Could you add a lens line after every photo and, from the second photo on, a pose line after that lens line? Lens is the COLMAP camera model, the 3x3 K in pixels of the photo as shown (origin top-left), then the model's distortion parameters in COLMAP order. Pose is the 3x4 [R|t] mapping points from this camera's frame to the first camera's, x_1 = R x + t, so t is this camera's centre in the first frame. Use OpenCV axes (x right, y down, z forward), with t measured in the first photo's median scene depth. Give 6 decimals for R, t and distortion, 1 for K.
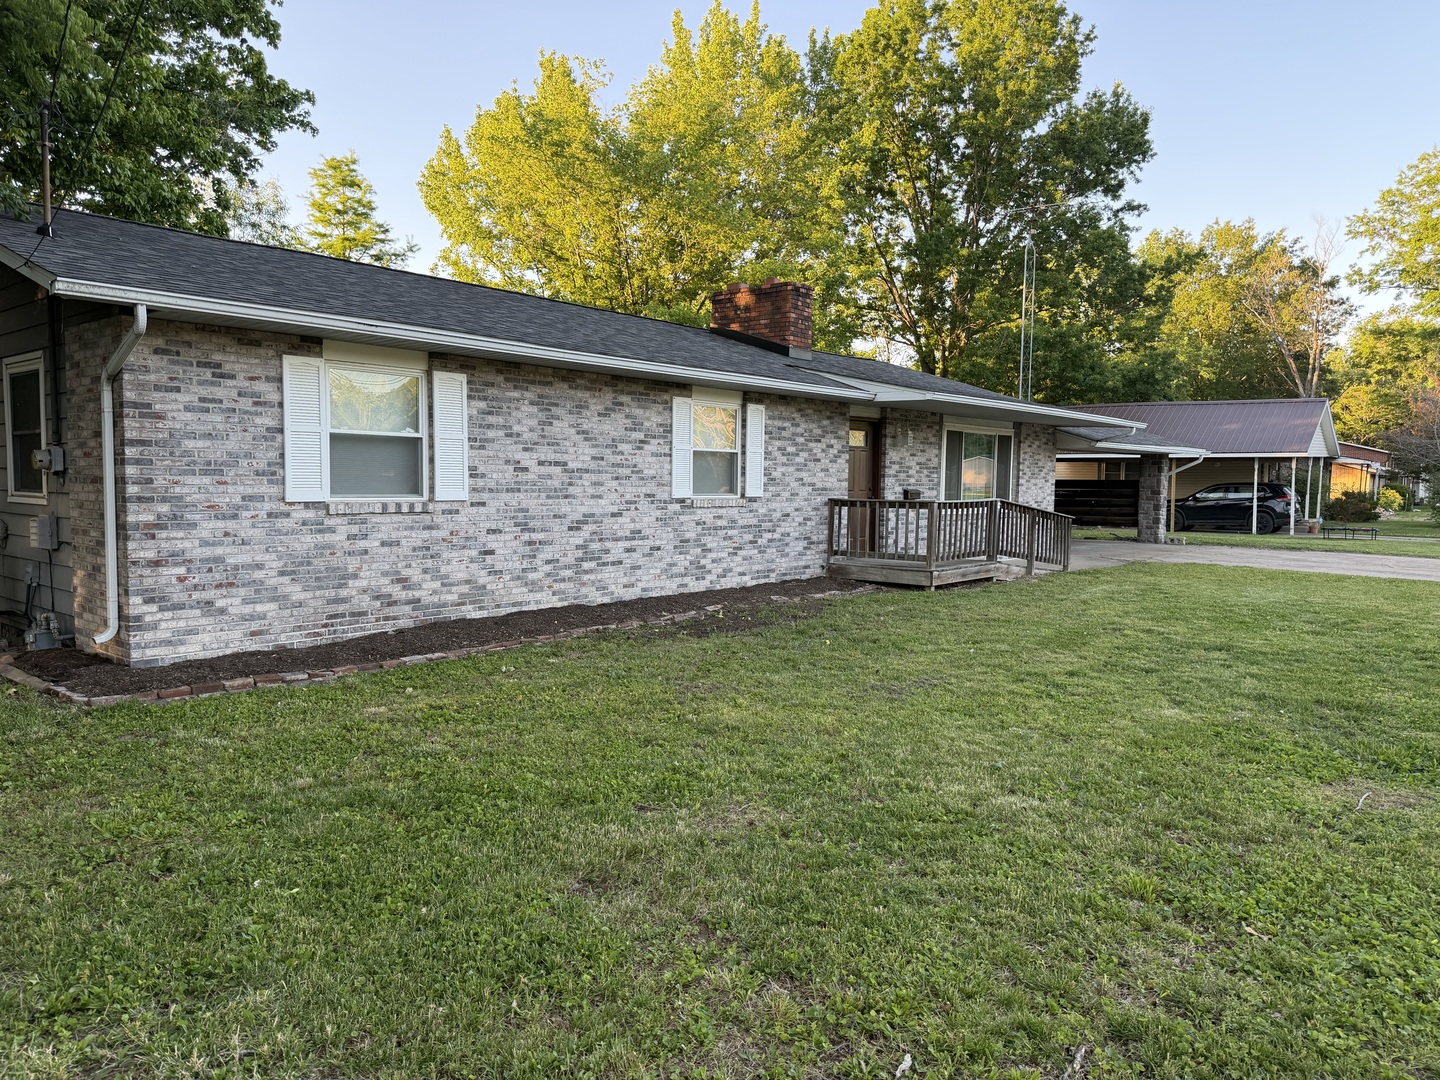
lens RADIAL K [[1016.0, 0, 718.3], [0, 1016.0, 546.0], [0, 0, 1]] dist [0.047074, -0.023319]
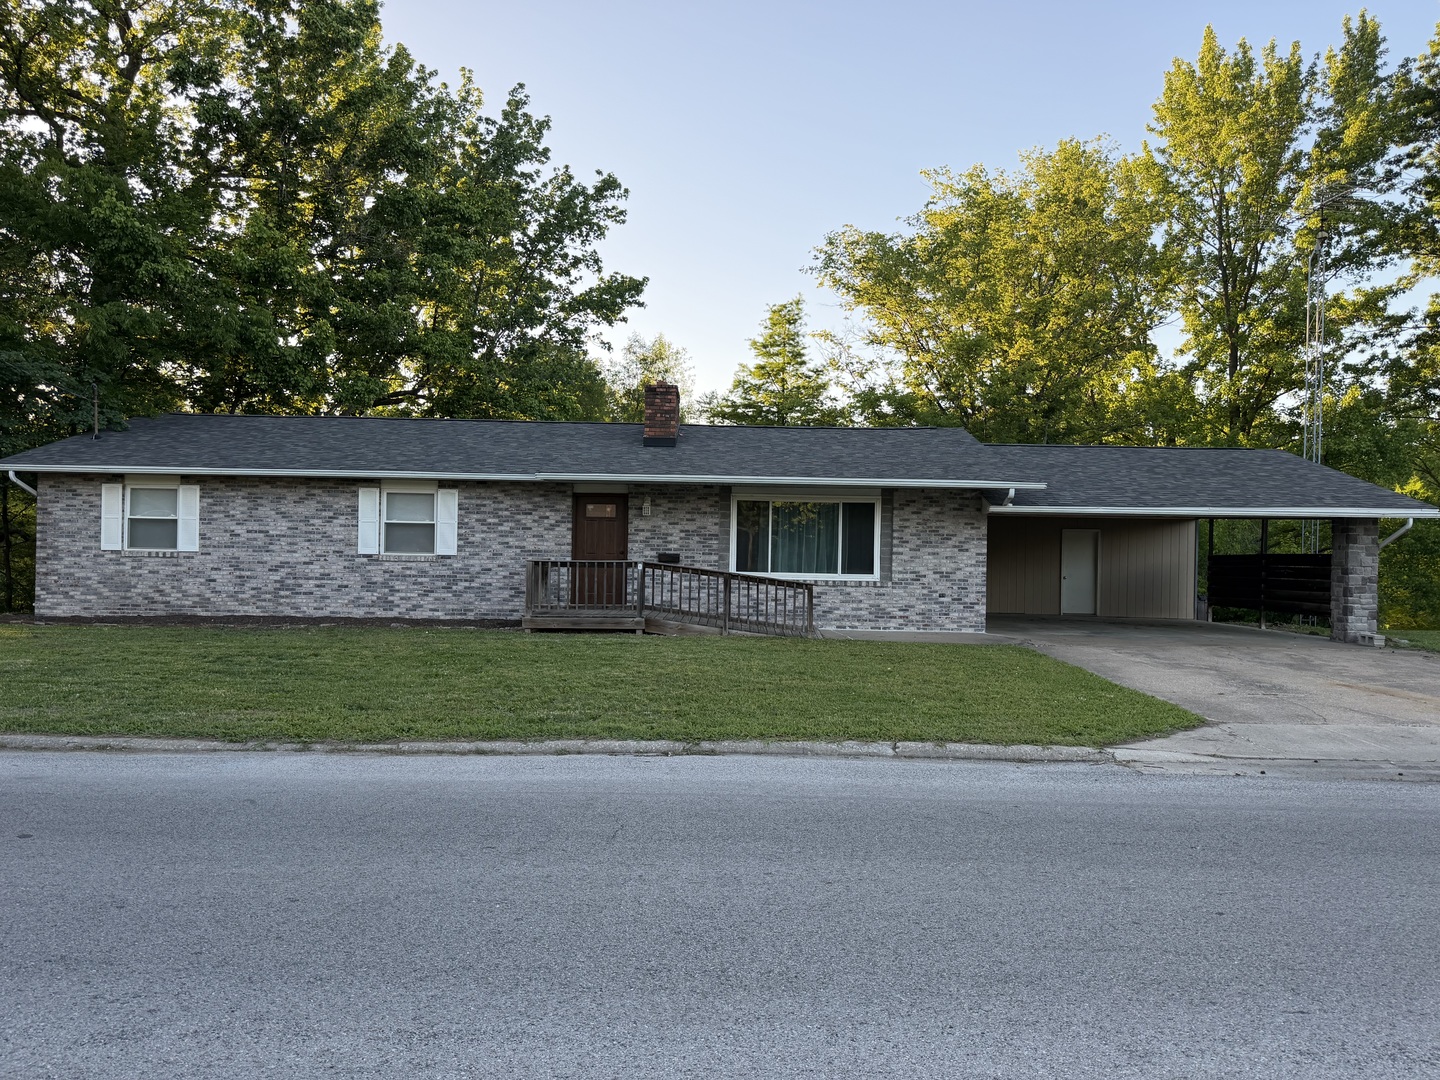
lens RADIAL K [[1016.0, 0, 723.0], [0, 1016.0, 530.4], [0, 0, 1]] dist [0.047074, -0.023319]
pose [[0.616375, 0.002335, -0.787449, 1.680931], [-0.060736, 0.997158, -0.044583, -0.053131], [0.785107, 0.075306, 0.614765, 0.542323]]
